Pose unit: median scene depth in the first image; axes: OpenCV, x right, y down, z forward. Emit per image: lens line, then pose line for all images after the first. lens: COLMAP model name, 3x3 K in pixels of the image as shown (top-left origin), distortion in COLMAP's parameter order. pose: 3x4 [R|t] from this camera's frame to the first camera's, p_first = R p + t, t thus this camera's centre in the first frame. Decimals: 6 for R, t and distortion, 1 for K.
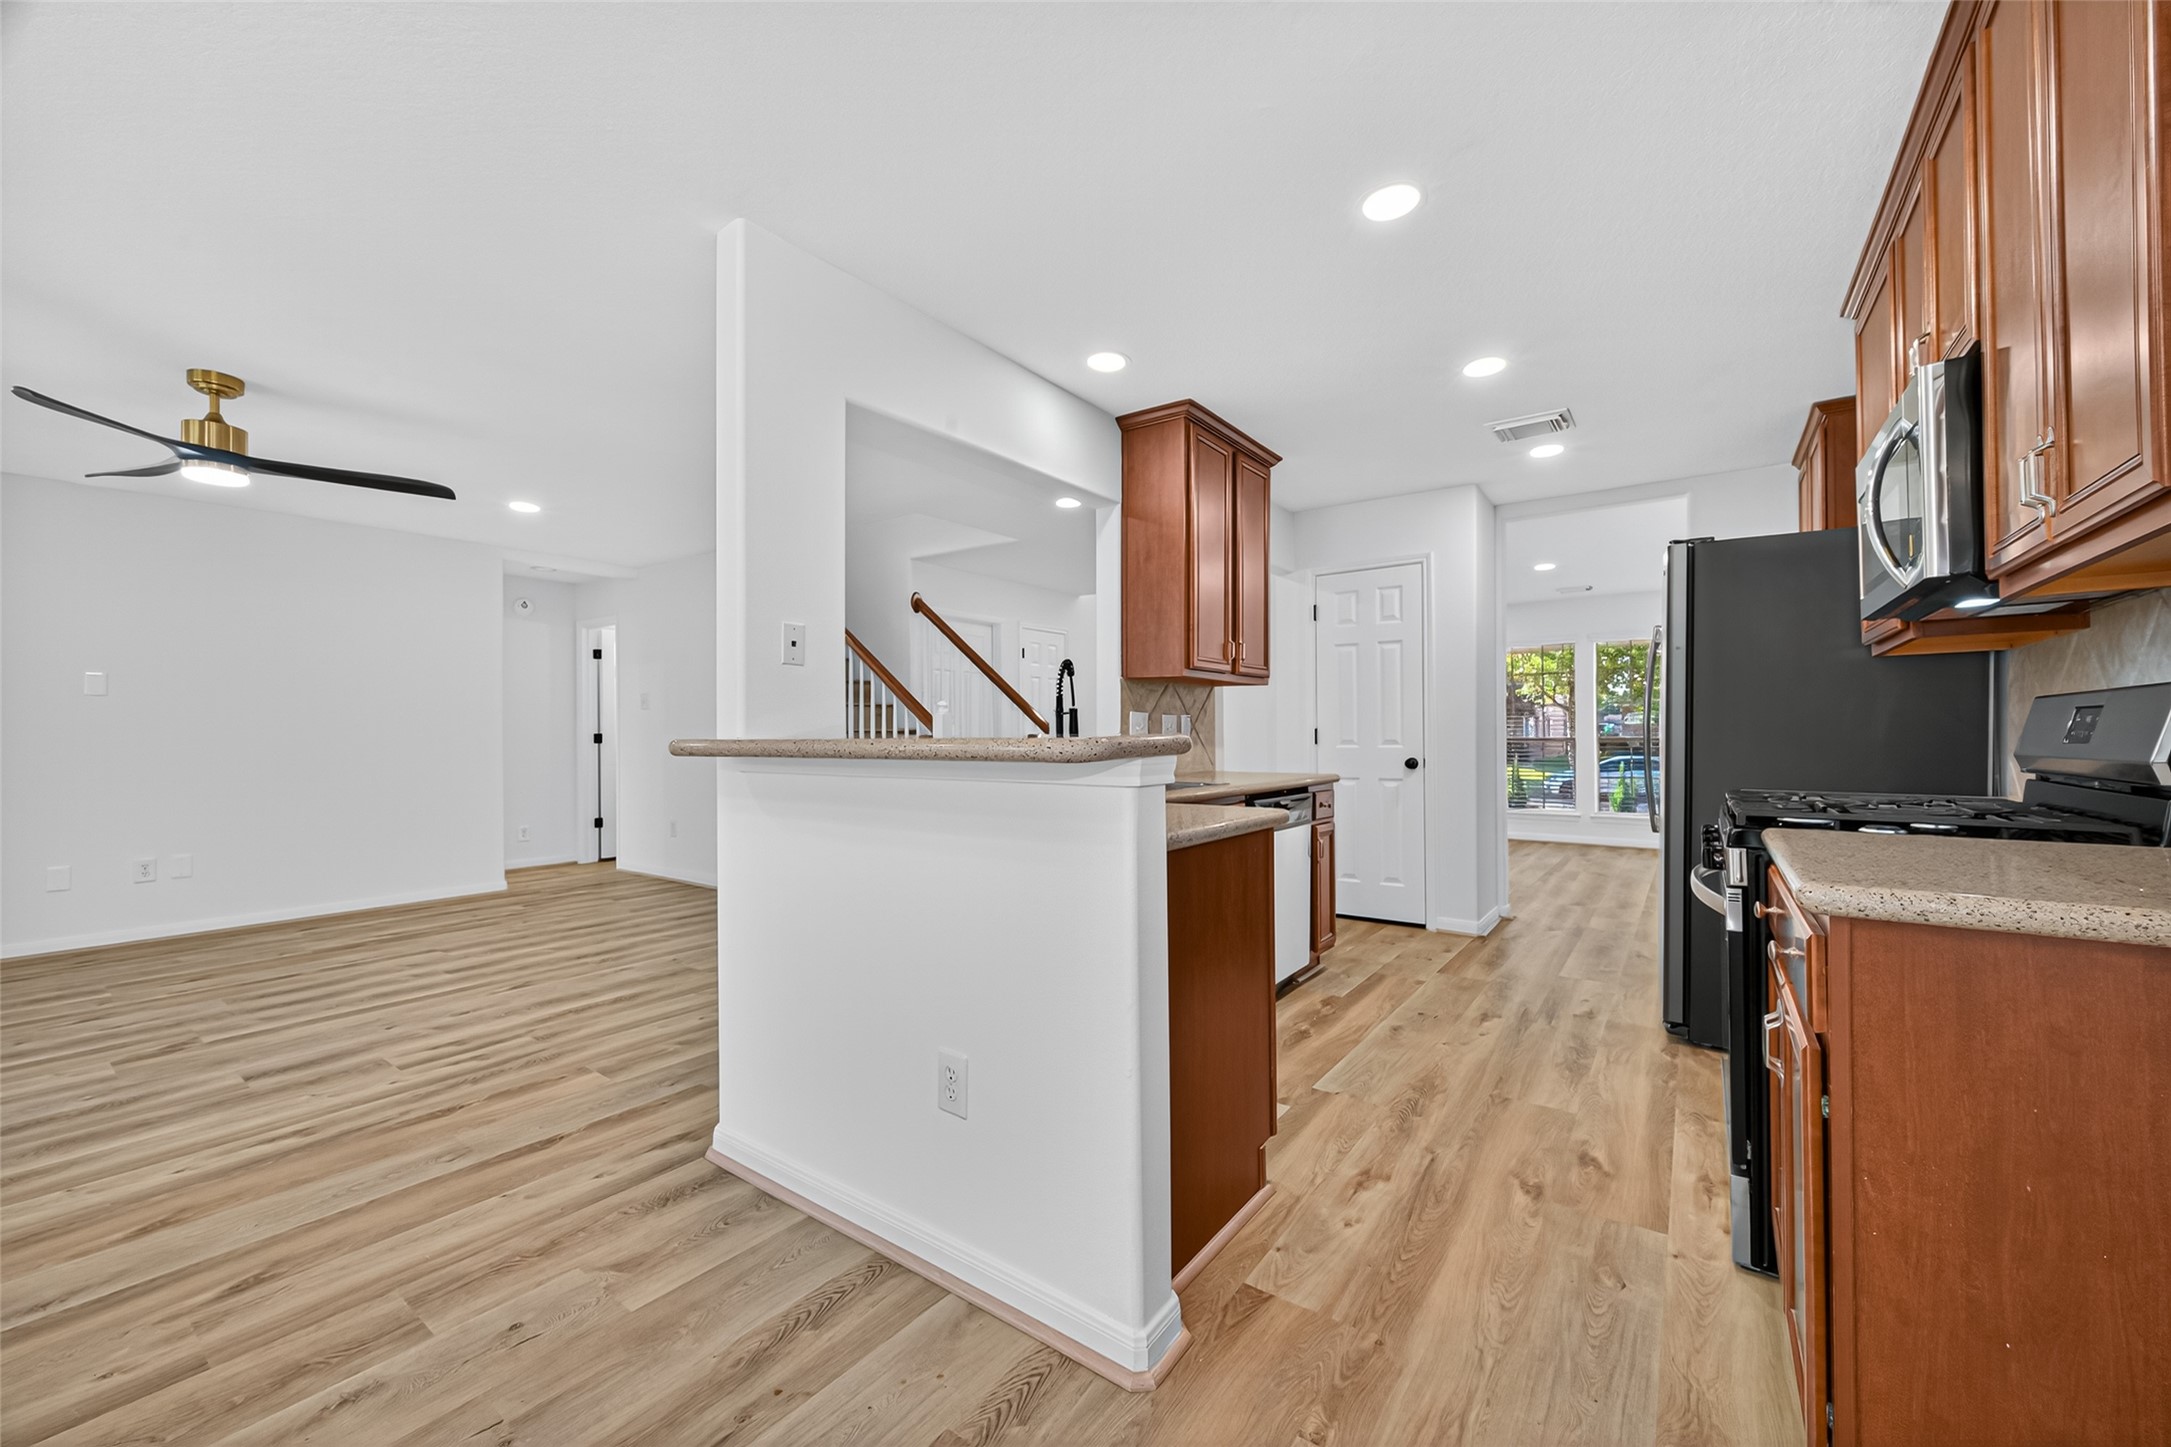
lens RADIAL K [[840.4, 0, 1081.0], [0, 840.4, 726.9], [0, 0, 1]] dist [0.006225, -0.001524]
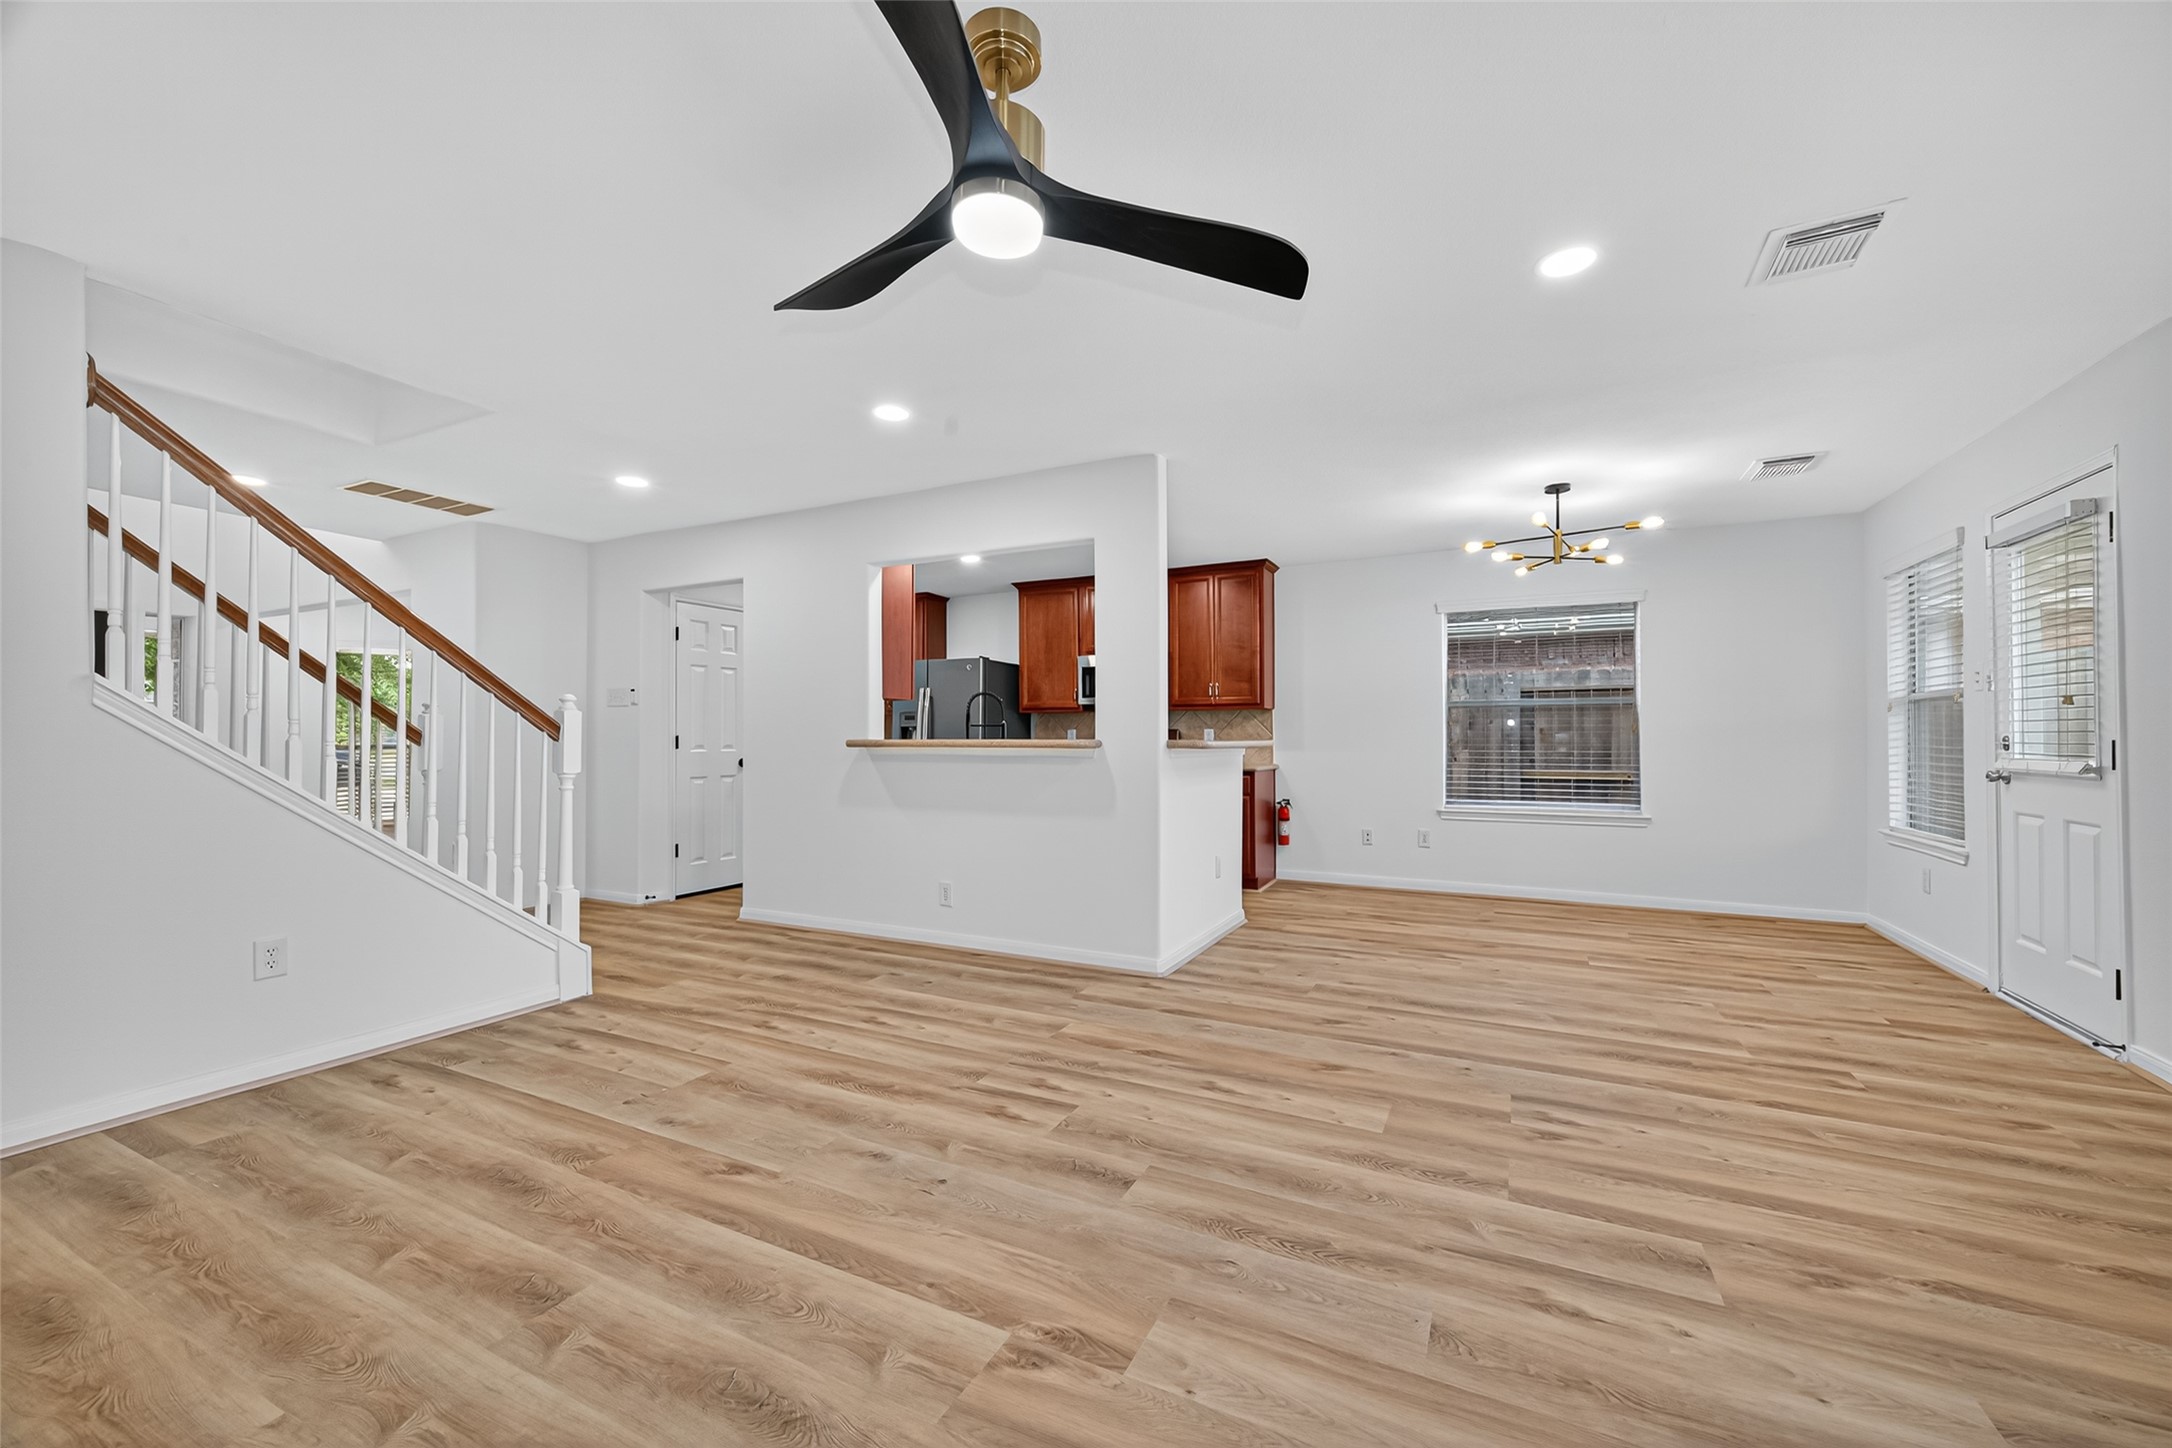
lens RADIAL K [[840.8, 0, 1084.2], [0, 840.8, 728.5], [0, 0, 1]] dist [0.006225, -0.001524]
pose [[-0.160747, 0.017990, 0.986832, -1.818019], [-0.008397, 0.999773, -0.019594, 0.020094], [-0.986960, -0.011436, -0.160560, 1.218517]]
